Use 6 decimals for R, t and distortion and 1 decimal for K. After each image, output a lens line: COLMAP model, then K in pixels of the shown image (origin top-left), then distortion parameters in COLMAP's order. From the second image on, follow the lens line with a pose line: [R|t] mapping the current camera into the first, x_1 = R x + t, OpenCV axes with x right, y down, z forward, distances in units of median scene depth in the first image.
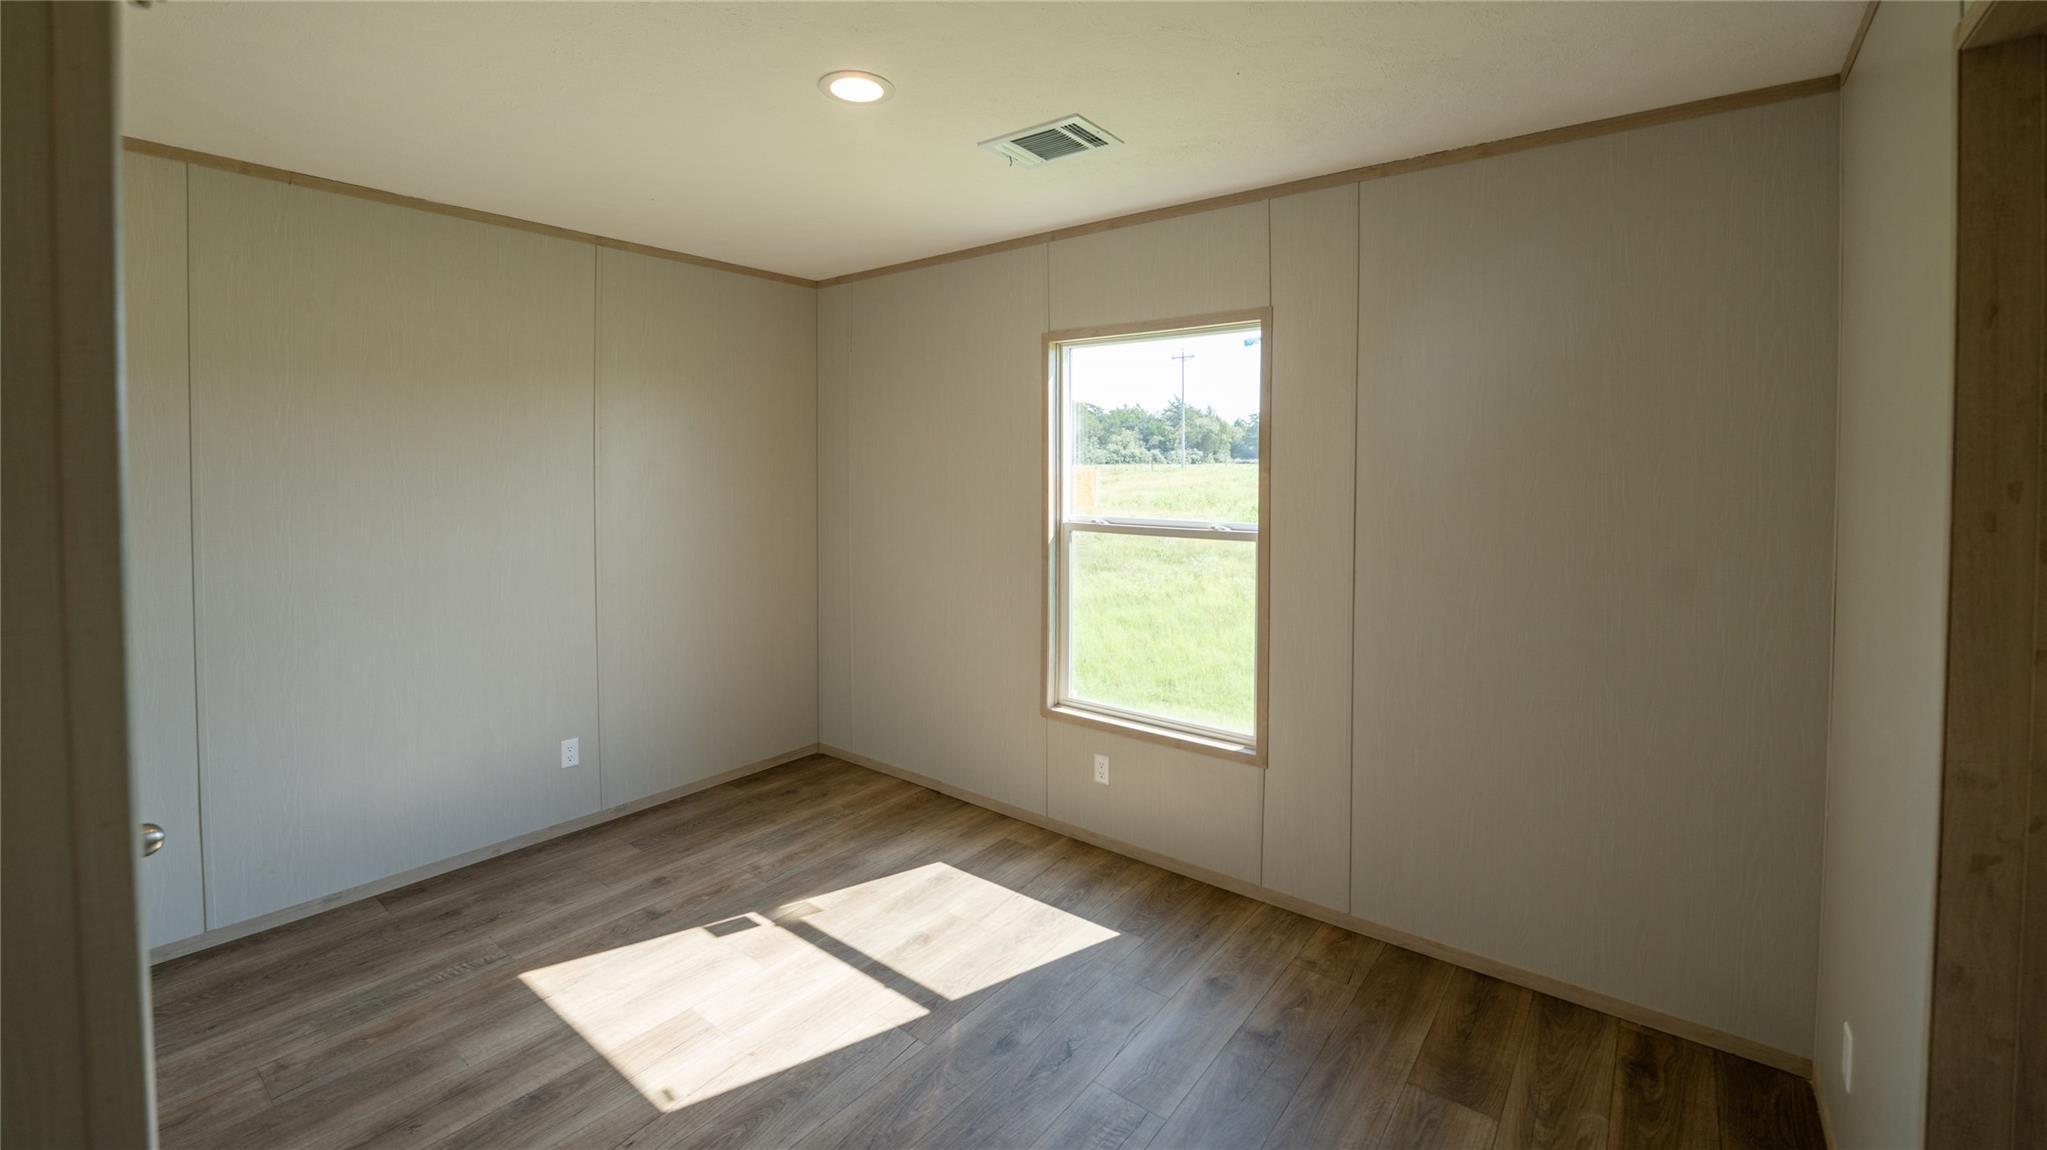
lens RADIAL K [[839.1, 0, 1017.4], [0, 839.1, 478.4], [0, 0, 1]] dist [-0.031538, 0.004997]
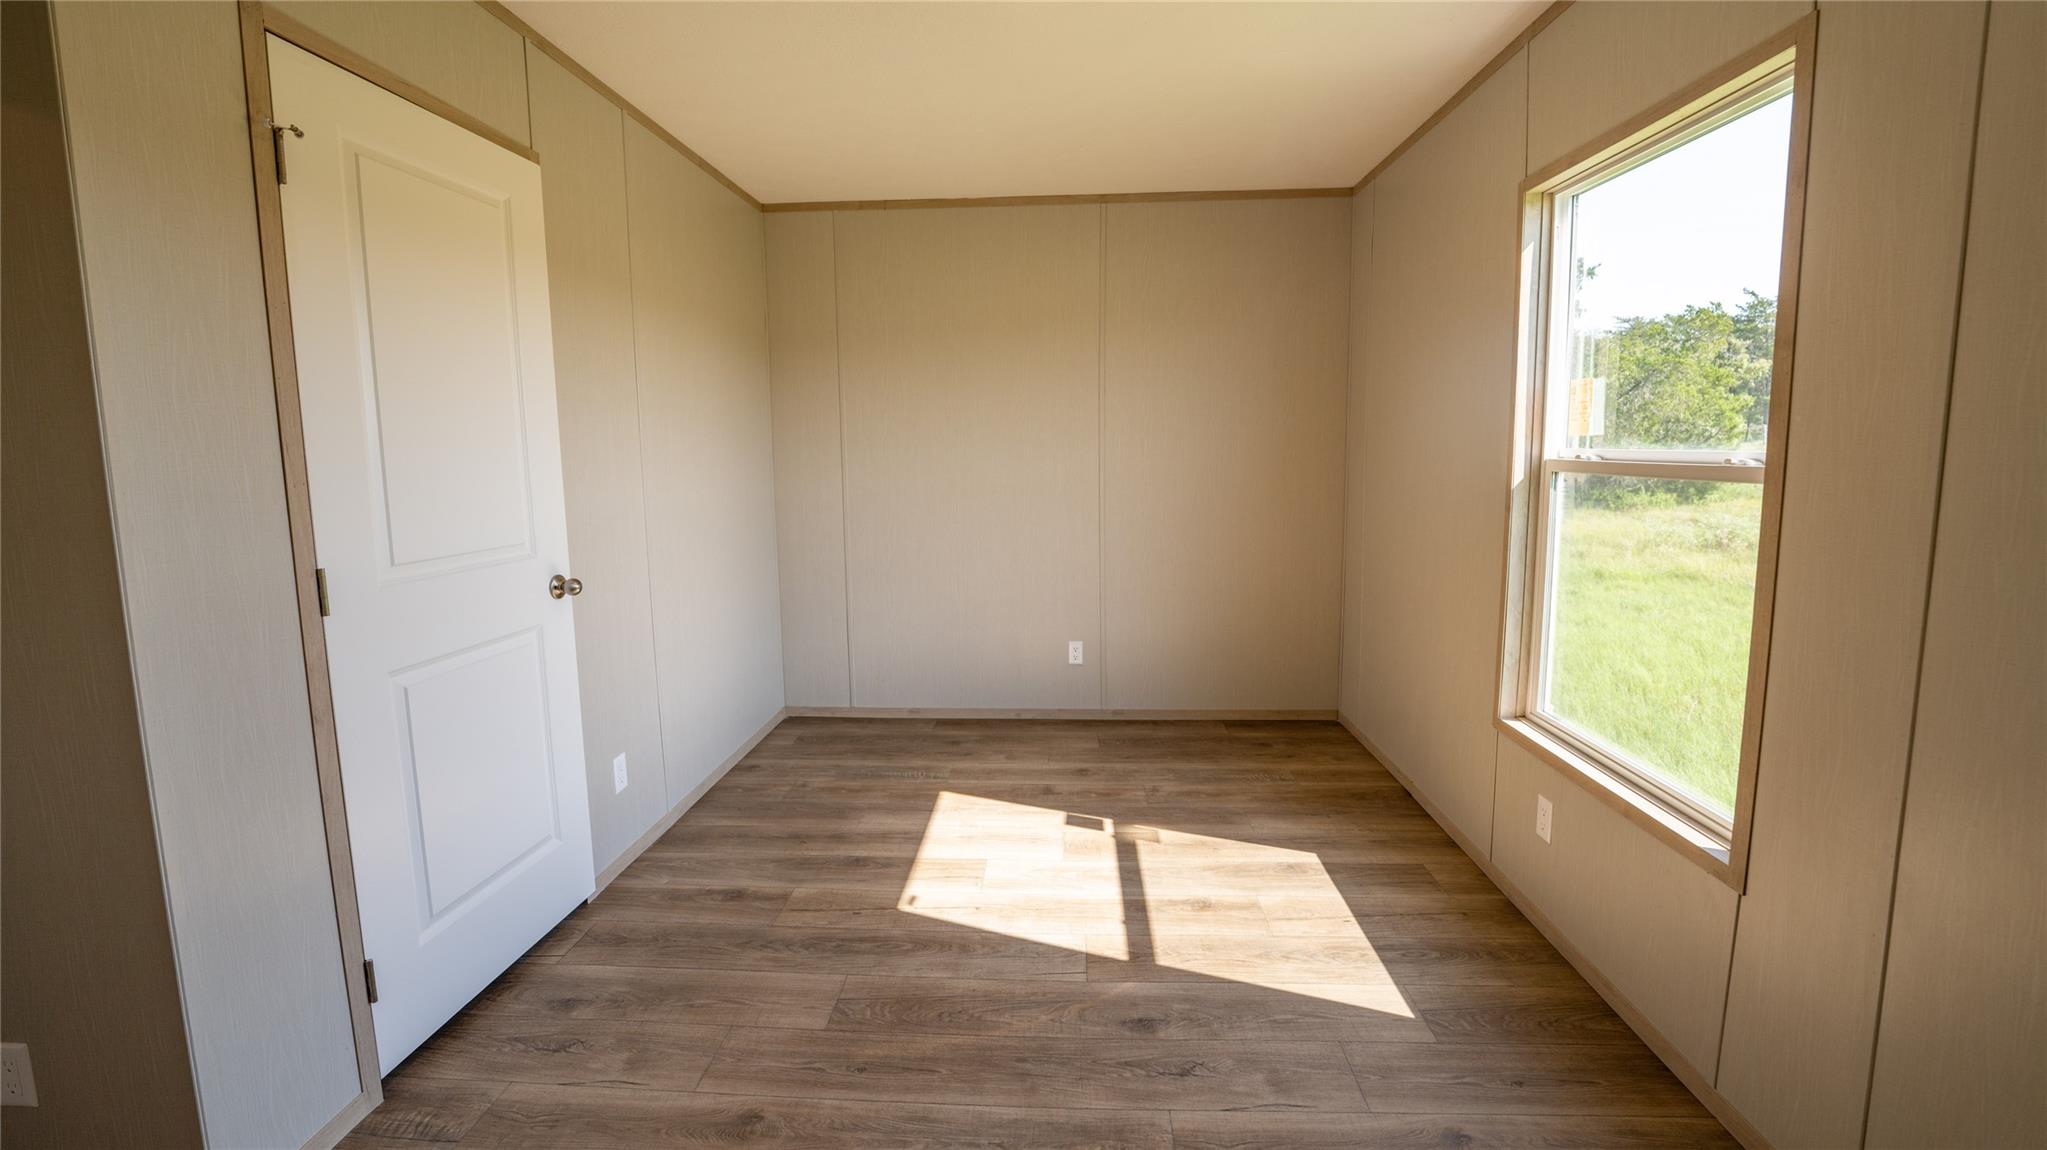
lens RADIAL K [[839.1, 0, 1020.1], [0, 839.1, 540.3], [0, 0, 1]] dist [-0.031538, 0.004997]
pose [[0.575485, 0.084227, -0.813464, 0.450105], [-0.000101, 0.994690, 0.102920, 0.059032], [0.817812, -0.059147, 0.572437, 0.317525]]
